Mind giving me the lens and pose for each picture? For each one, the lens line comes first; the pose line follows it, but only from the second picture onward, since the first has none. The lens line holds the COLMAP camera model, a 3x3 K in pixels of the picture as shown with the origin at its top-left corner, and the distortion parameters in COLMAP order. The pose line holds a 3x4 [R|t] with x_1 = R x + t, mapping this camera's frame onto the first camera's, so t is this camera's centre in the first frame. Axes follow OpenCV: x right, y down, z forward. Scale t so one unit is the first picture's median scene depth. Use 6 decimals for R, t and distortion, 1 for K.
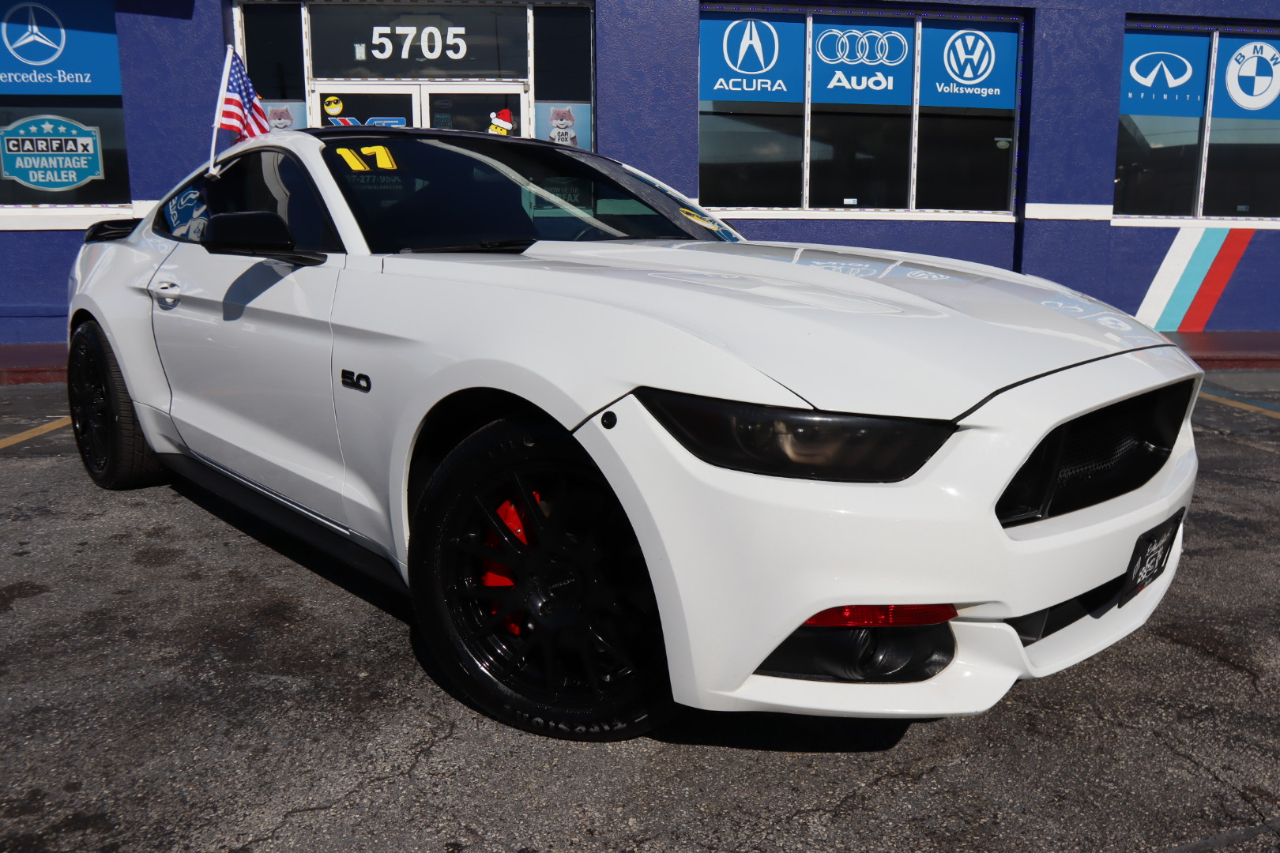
lens RADIAL K [[953.1, 0, 668.5], [0, 953.1, 446.5], [0, 0, 1]] dist [-0.110477, 0.073061]
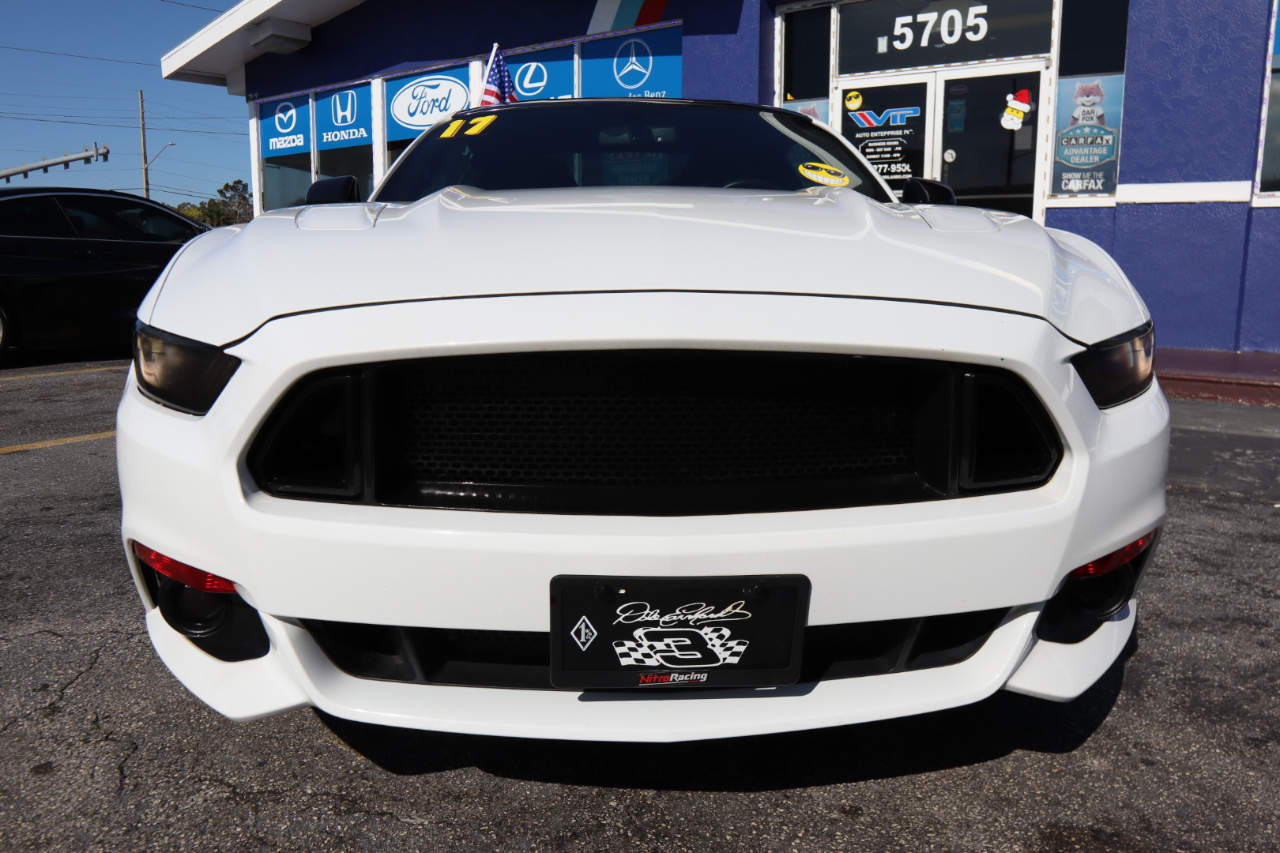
lens RADIAL K [[953.1, 0, 662.6], [0, 953.1, 432.9], [0, 0, 1]] dist [-0.110477, 0.073061]
pose [[0.736880, 0.123869, -0.664579, 0.216673], [-0.143116, 0.989372, 0.025720, -0.004390], [0.660701, 0.076160, 0.746776, 0.129706]]
